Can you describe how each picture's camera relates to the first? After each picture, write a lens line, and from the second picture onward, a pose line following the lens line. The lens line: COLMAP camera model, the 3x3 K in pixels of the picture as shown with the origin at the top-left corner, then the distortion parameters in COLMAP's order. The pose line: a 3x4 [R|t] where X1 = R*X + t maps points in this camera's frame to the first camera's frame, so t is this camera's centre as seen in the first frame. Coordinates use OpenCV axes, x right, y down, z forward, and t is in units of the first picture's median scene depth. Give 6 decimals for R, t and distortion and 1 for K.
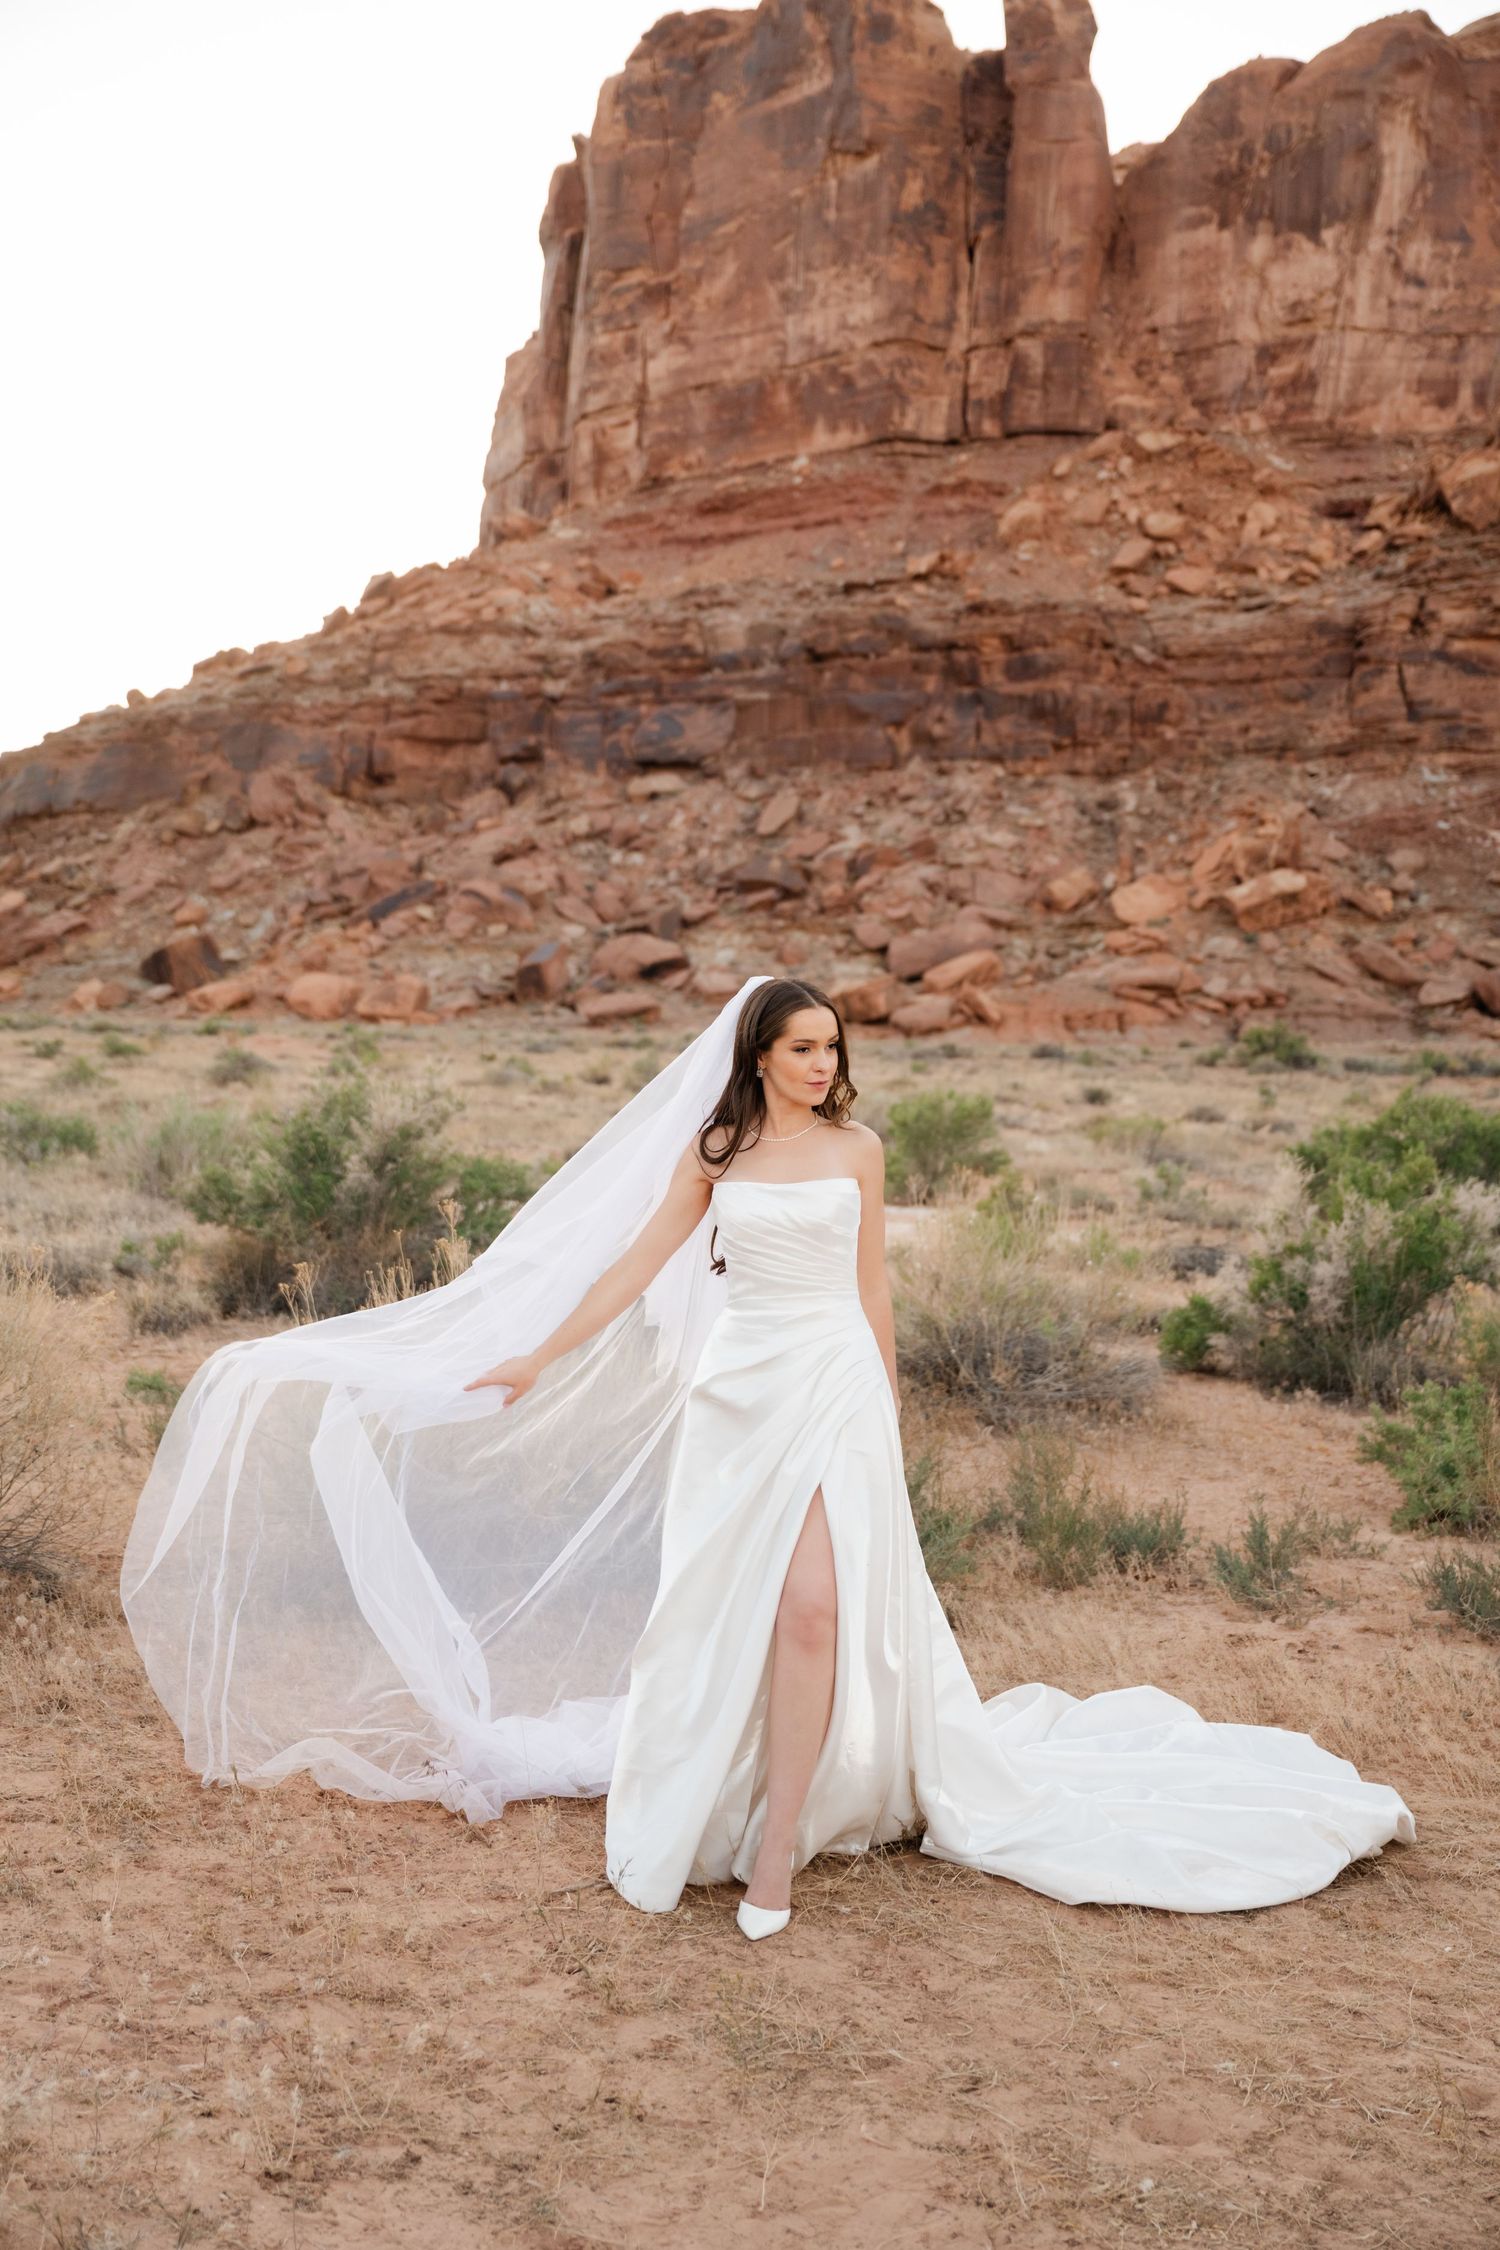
lens RADIAL K [[2322.9, 0, 746.7], [0, 2322.9, 1134.7], [0, 0, 1]] dist [0.014998, 0.000000]
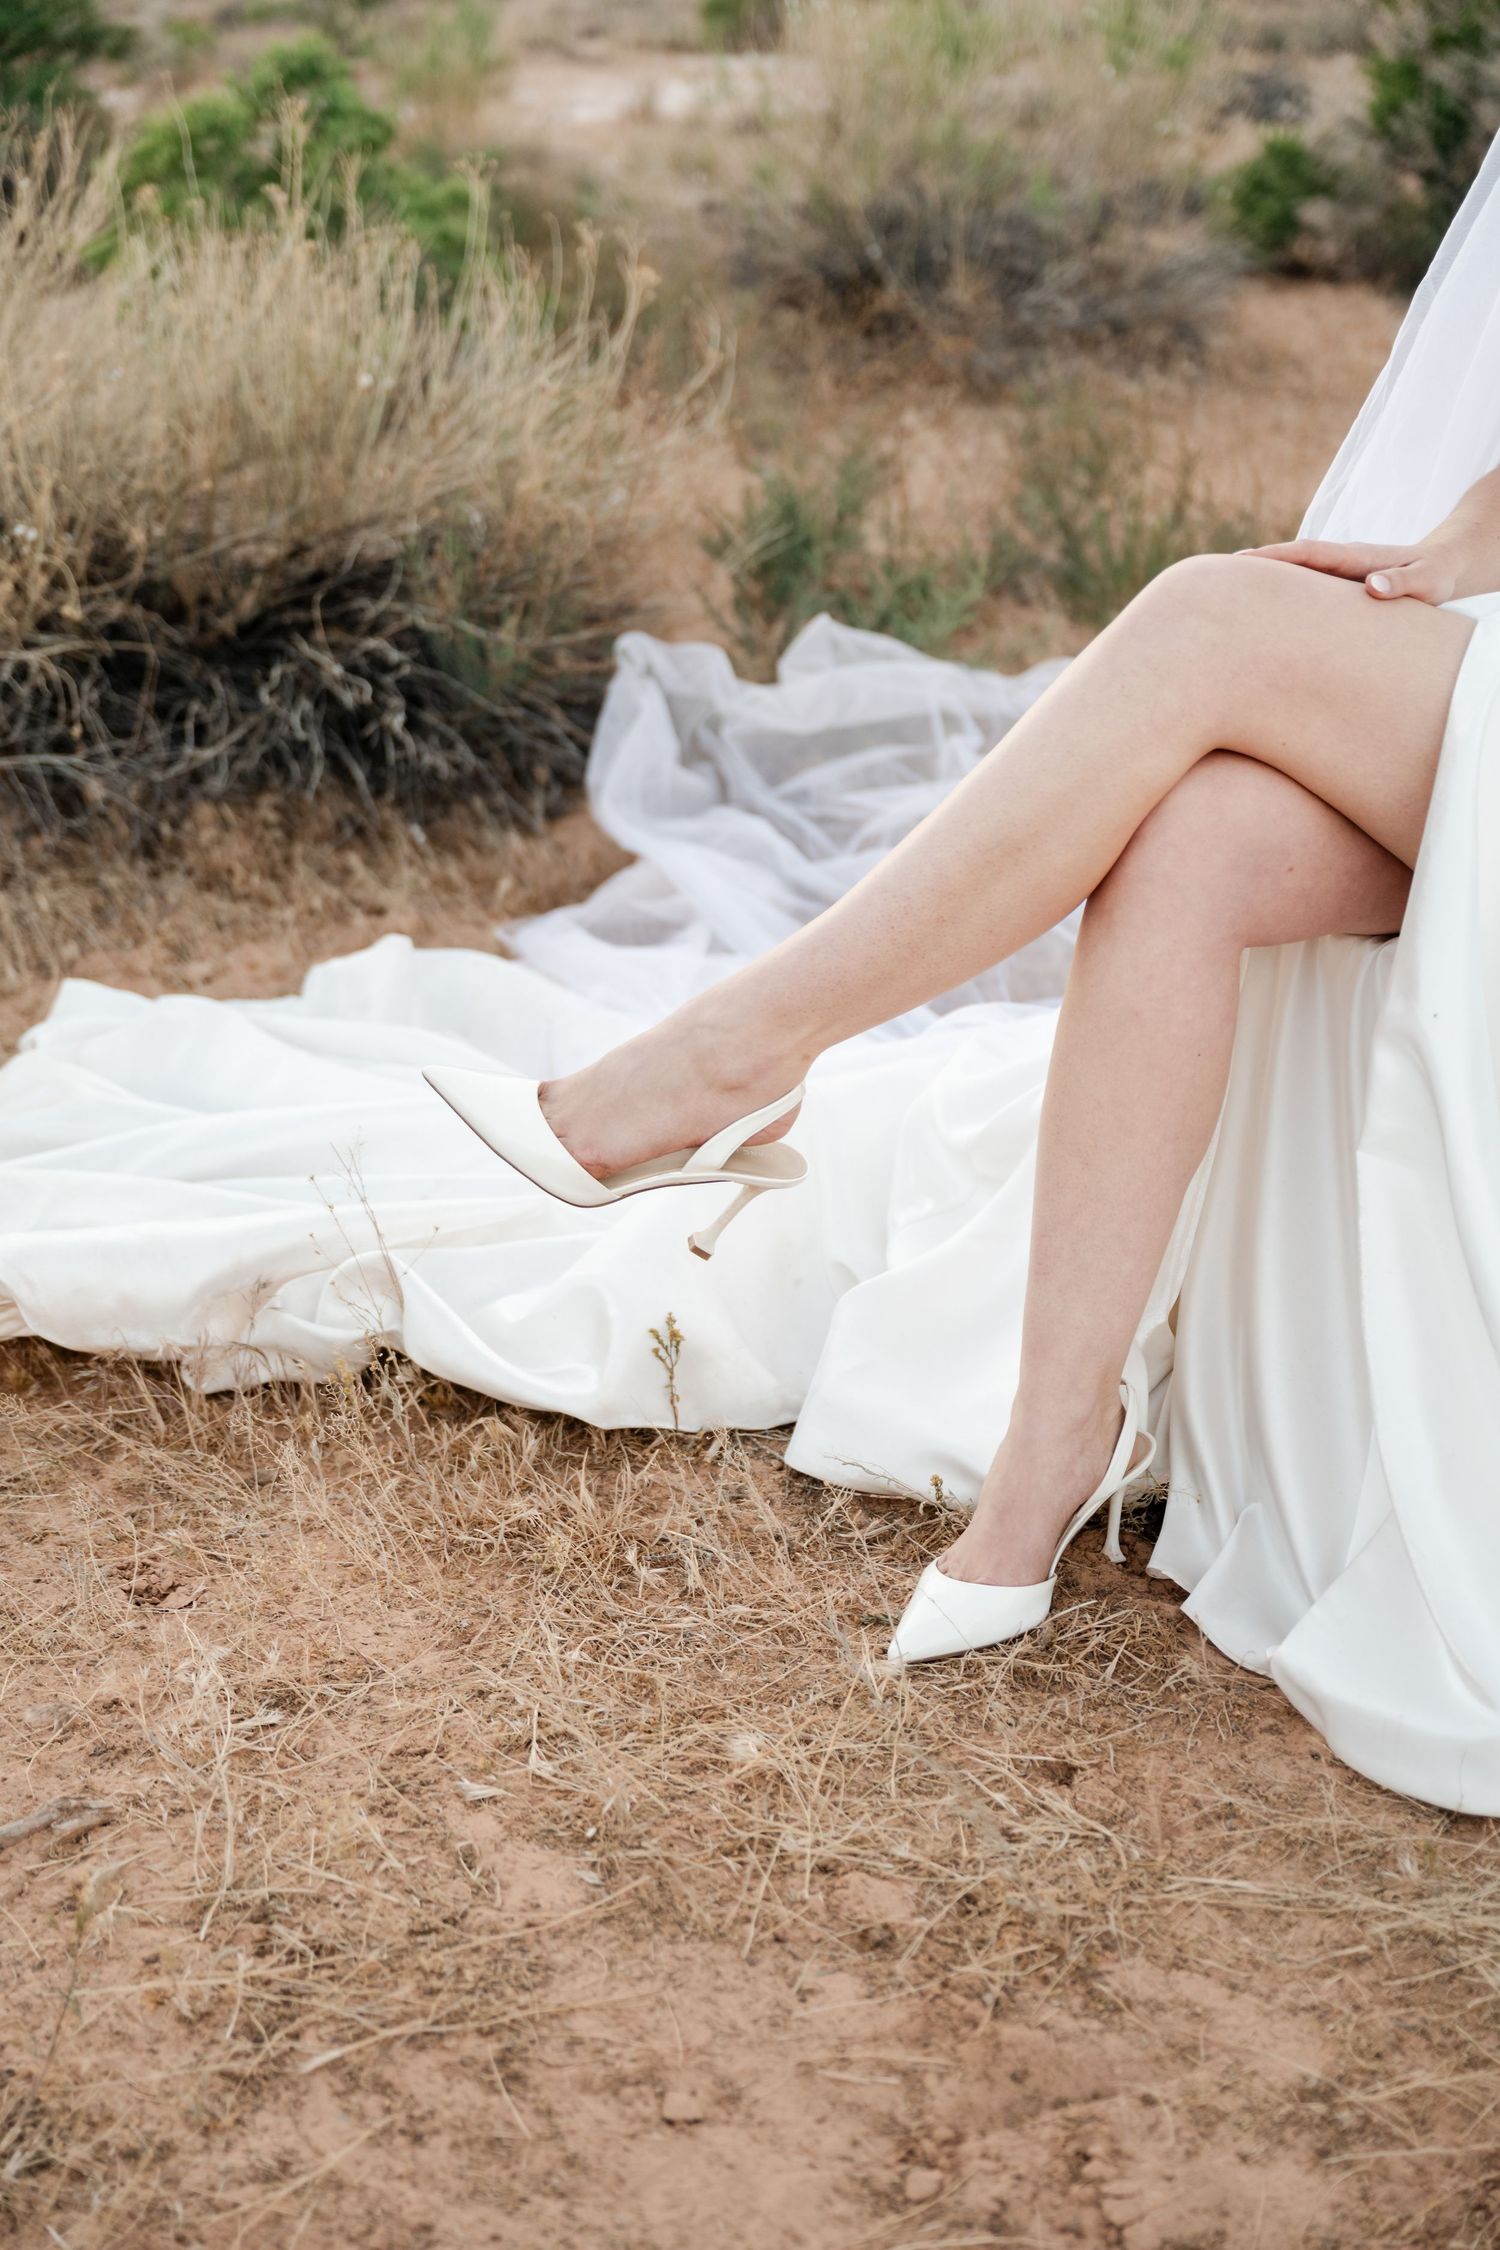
lens RADIAL K [[3190.4, 0, 750.3], [0, 3190.4, 1126.3], [0, 0, 1]] dist [0.016395, 0.000000]
pose [[0.995664, -0.079252, 0.048702, 0.006913], [0.058283, 0.939556, 0.337398, 0.029875], [-0.072498, -0.333097, 0.940101, 0.219454]]
